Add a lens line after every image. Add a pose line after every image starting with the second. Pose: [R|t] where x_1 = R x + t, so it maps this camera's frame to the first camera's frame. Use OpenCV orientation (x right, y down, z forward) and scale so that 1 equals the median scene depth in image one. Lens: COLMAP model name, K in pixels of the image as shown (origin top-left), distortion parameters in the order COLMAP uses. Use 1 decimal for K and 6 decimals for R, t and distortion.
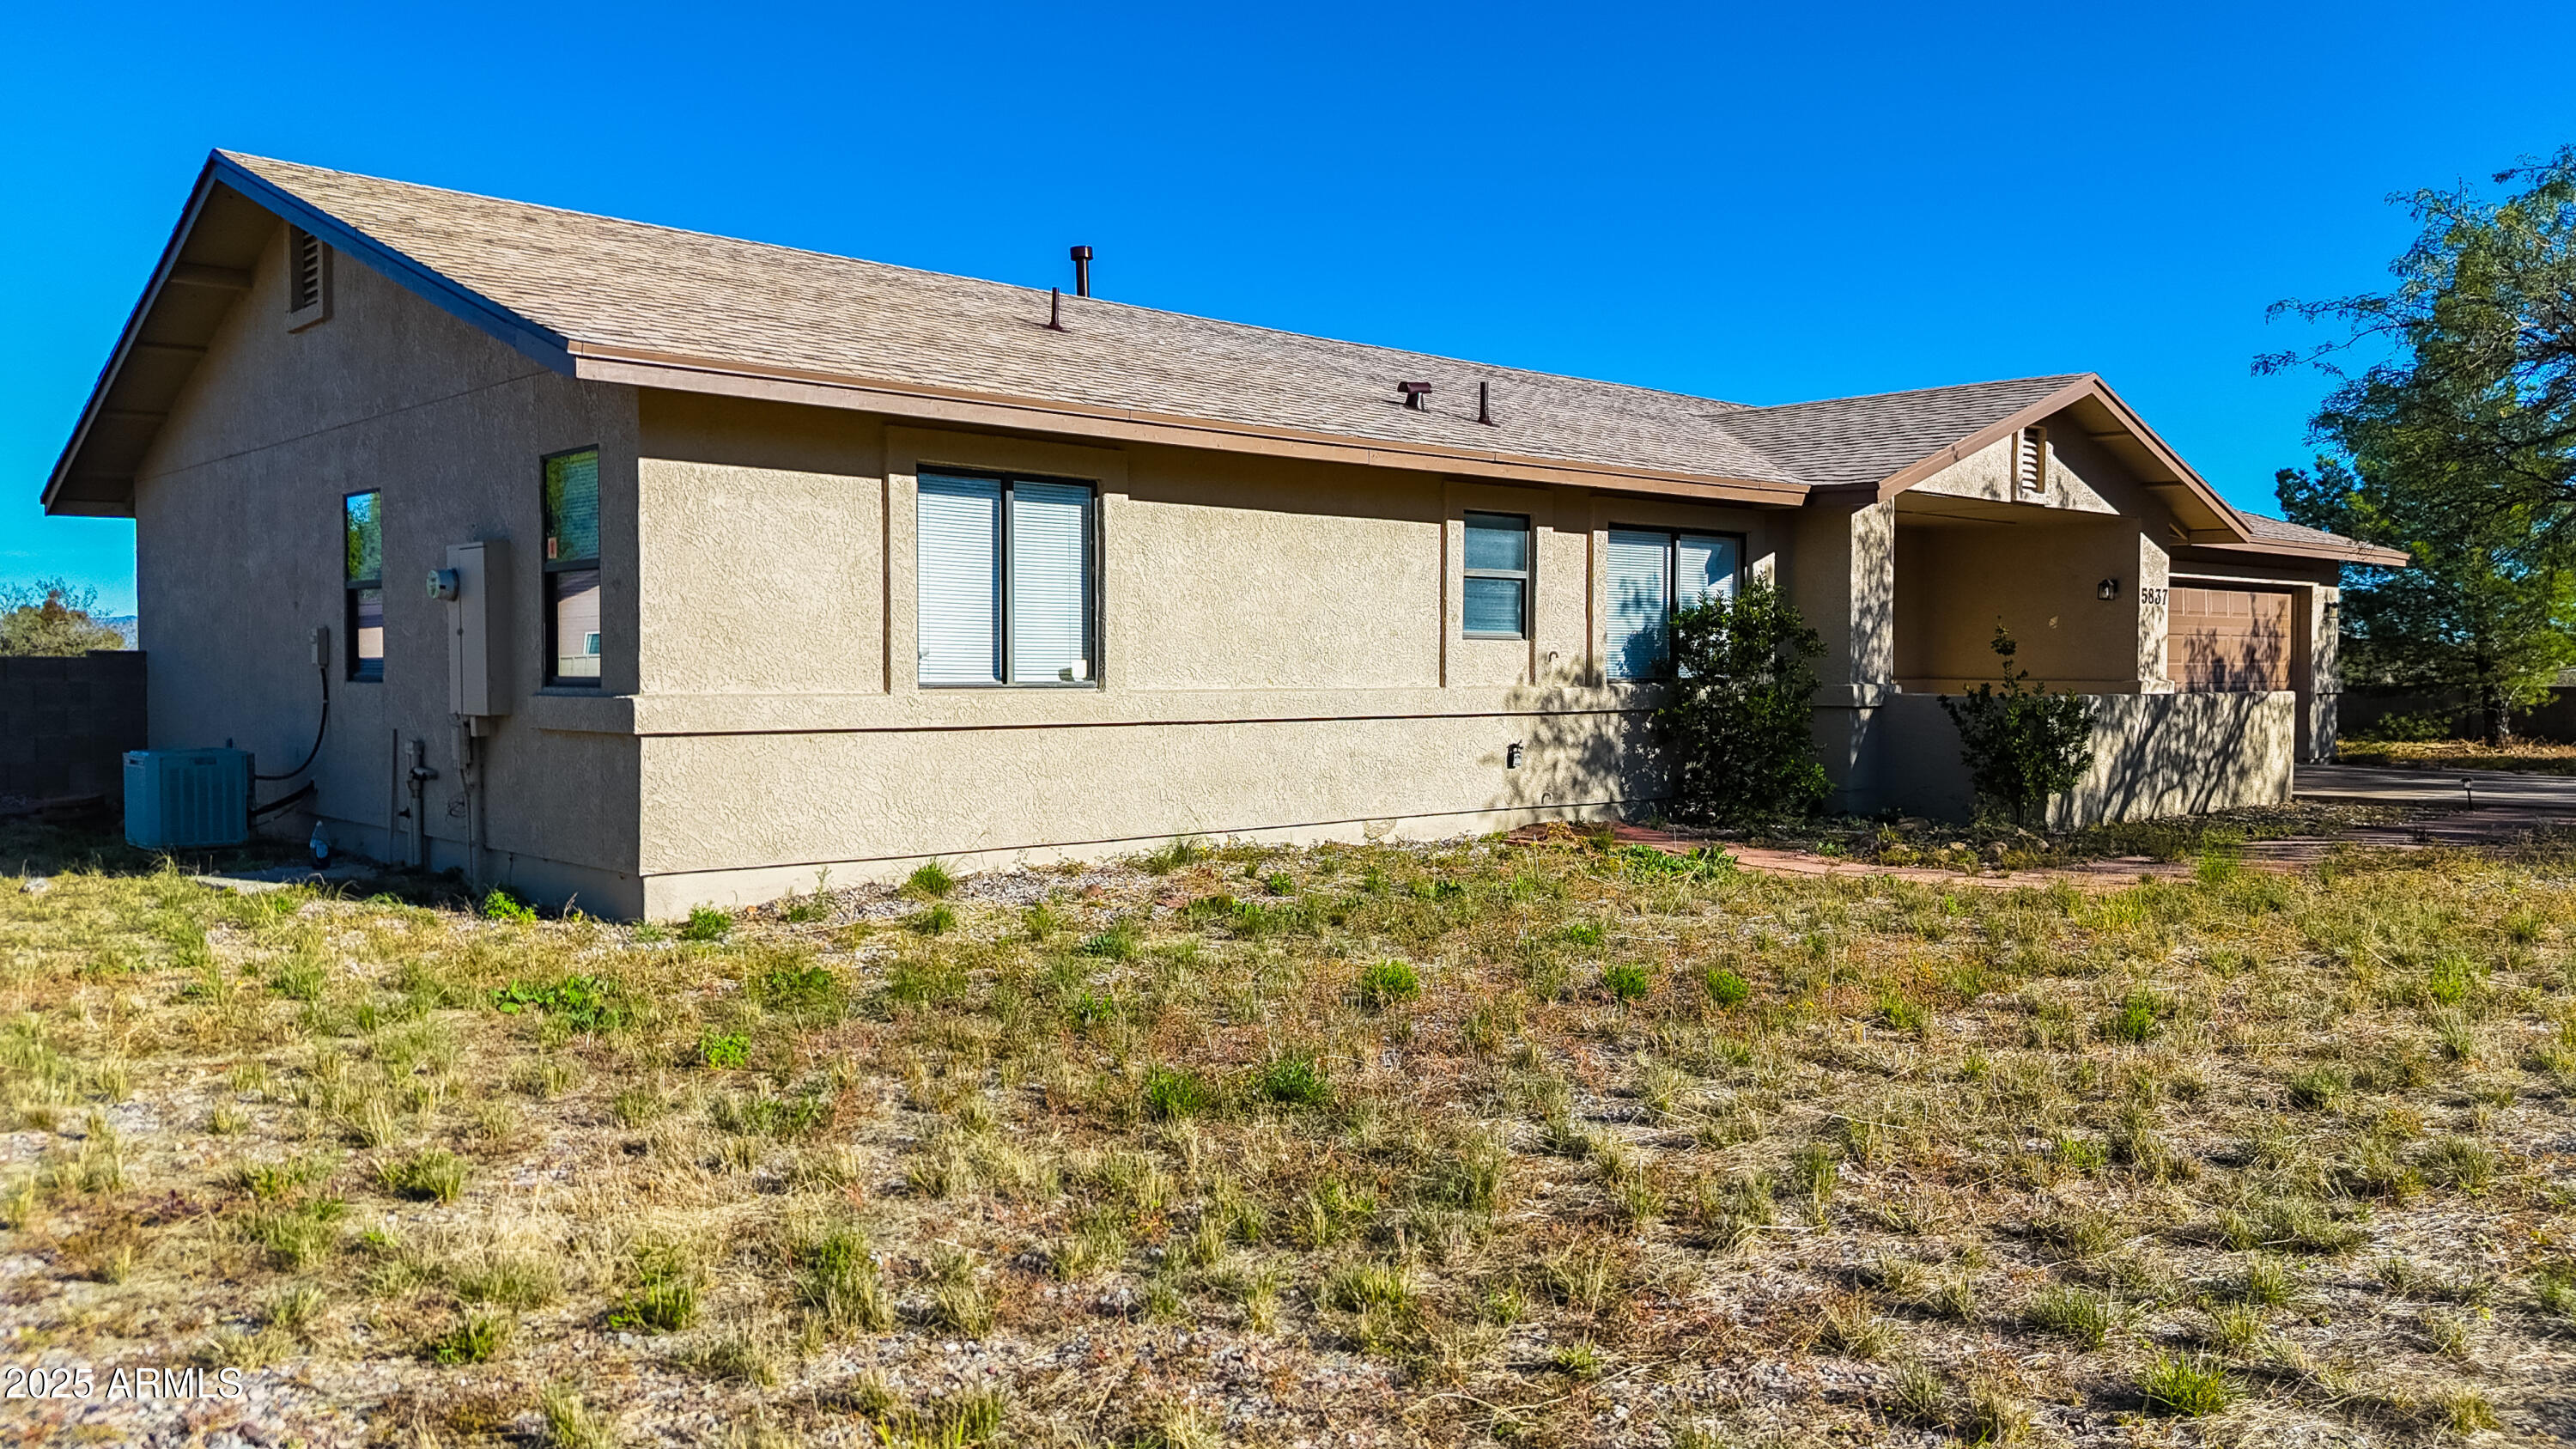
lens RADIAL K [[1867.1, 0, 1278.5], [0, 1867.1, 724.2], [0, 0, 1]] dist [0.081010, -0.084550]
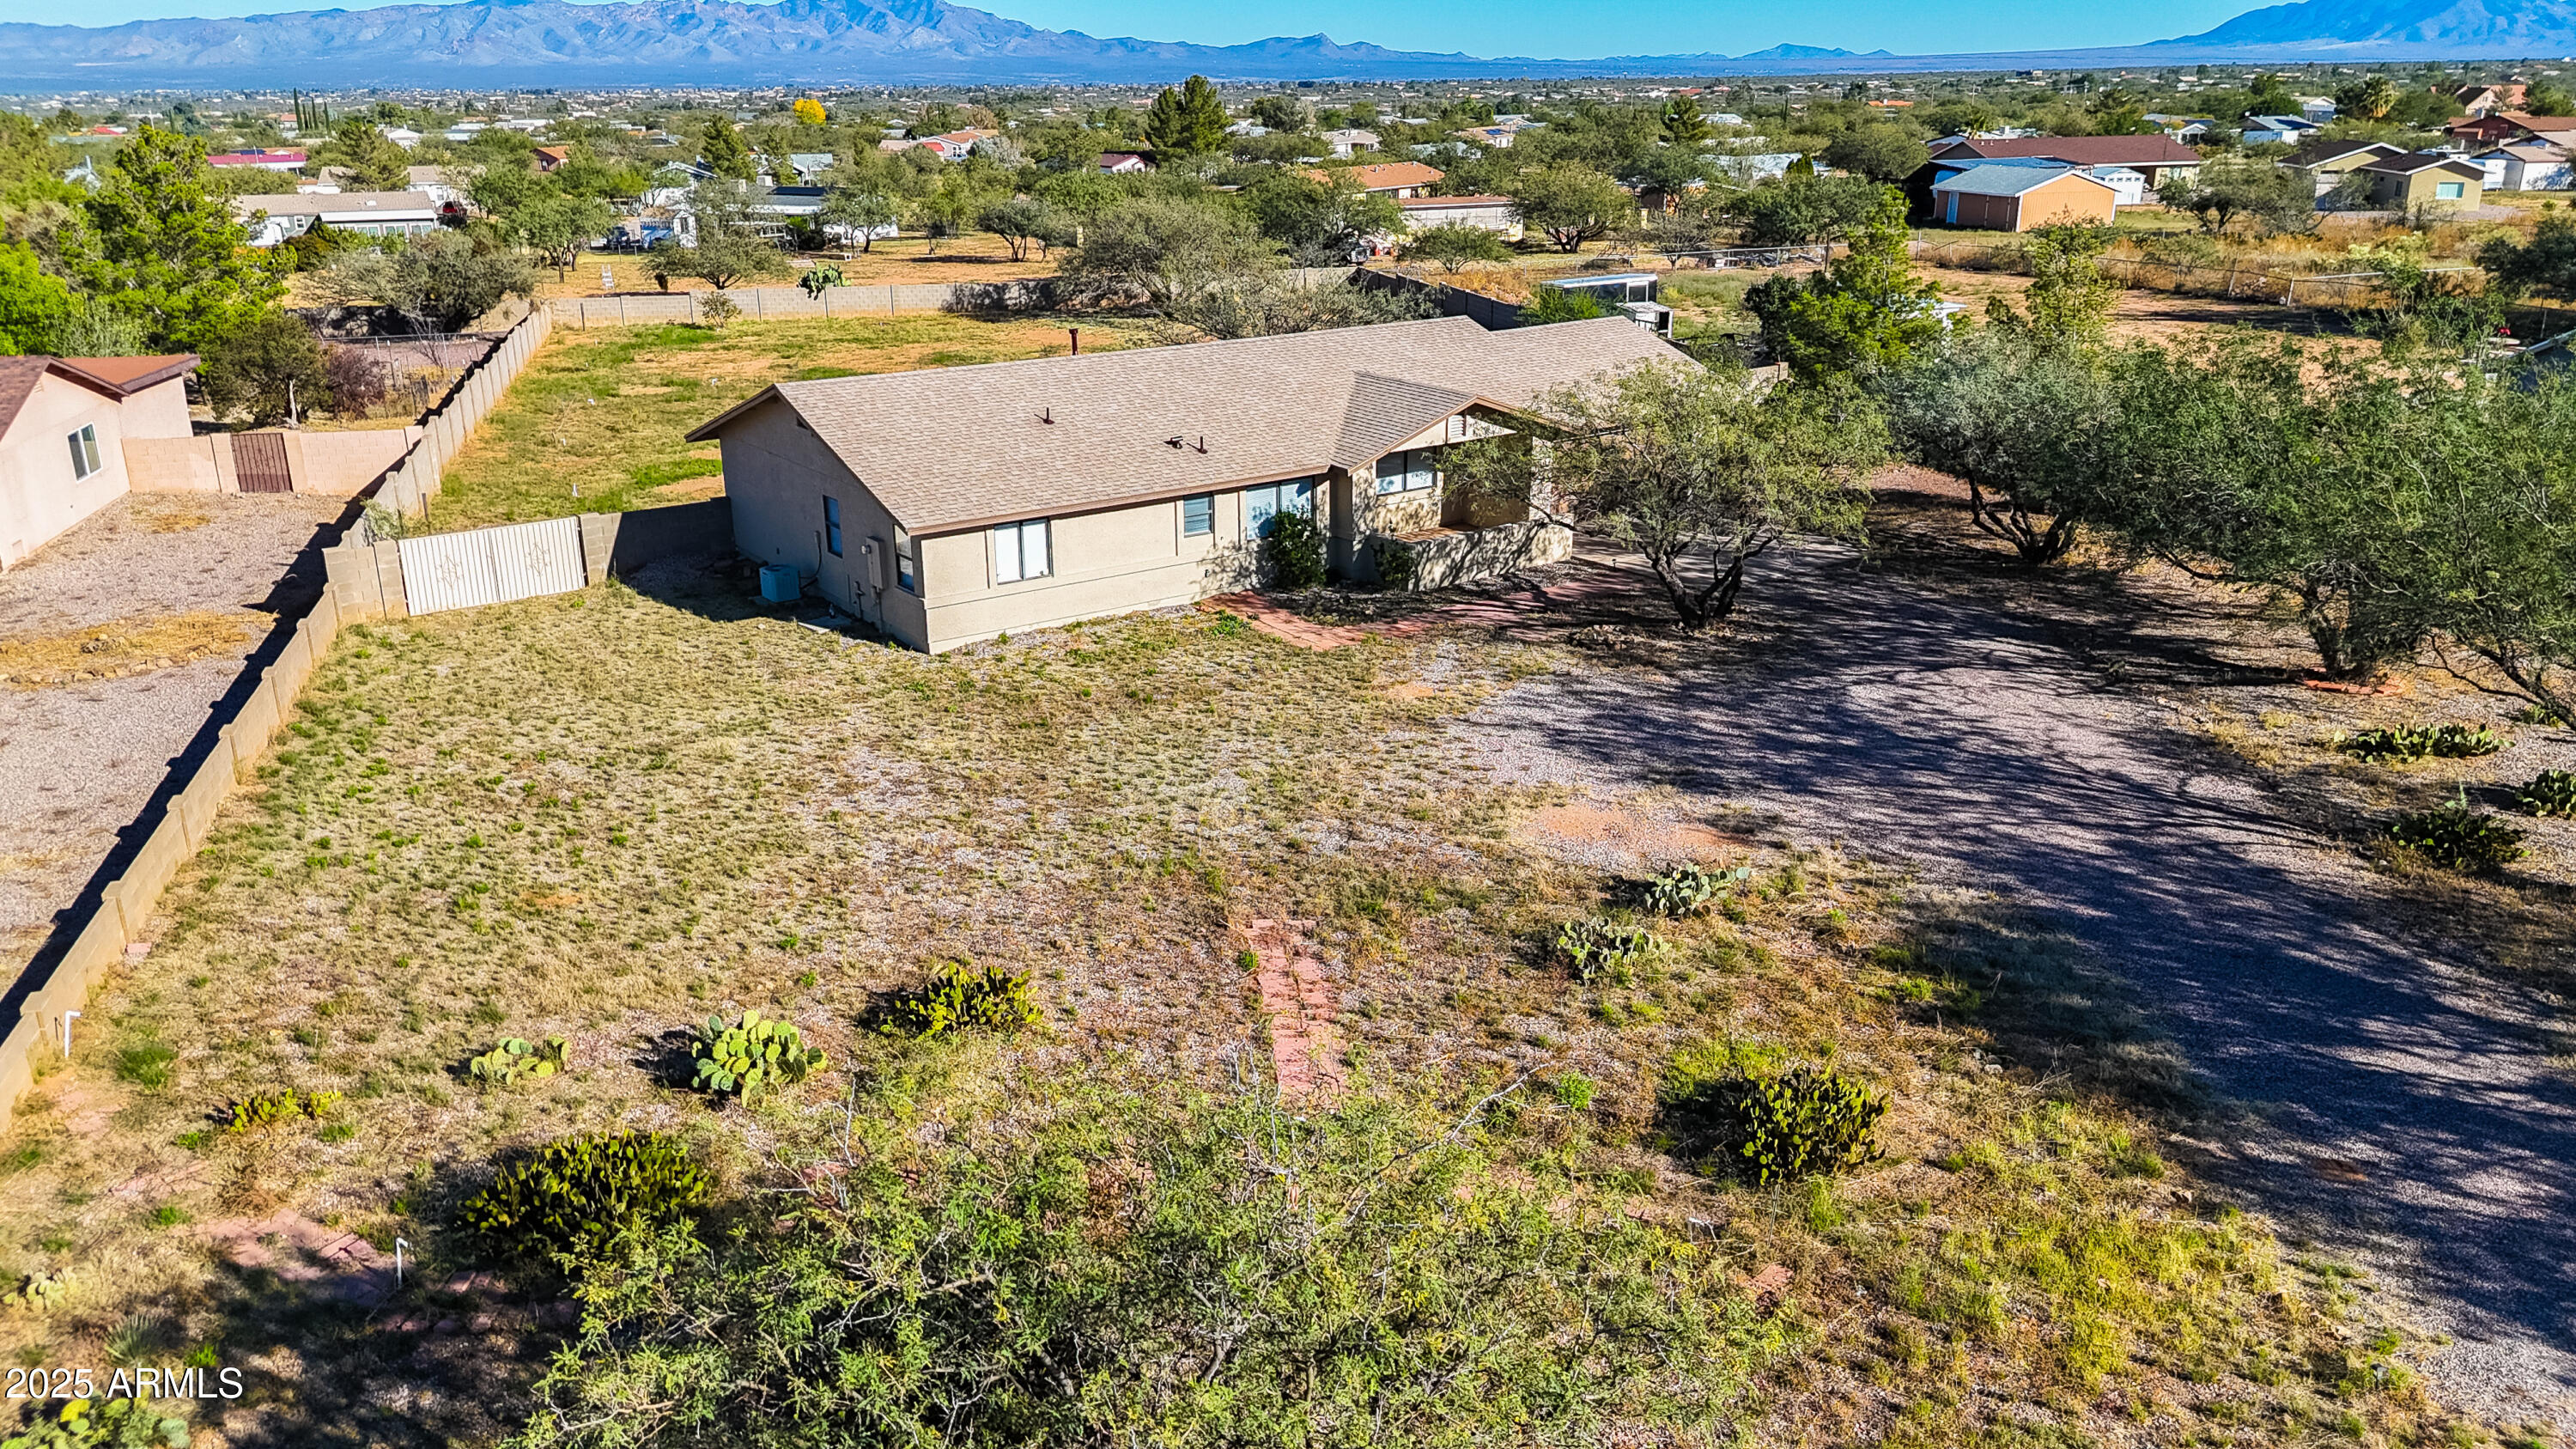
lens RADIAL K [[1867.1, 0, 1280.0], [0, 1867.1, 719.7], [0, 0, 1]] dist [0.081010, -0.084550]
pose [[0.994399, 0.029486, -0.101496, 0.531669], [0.002297, 0.954040, 0.299670, -0.627448], [0.105667, -0.298224, 0.948629, -1.795026]]
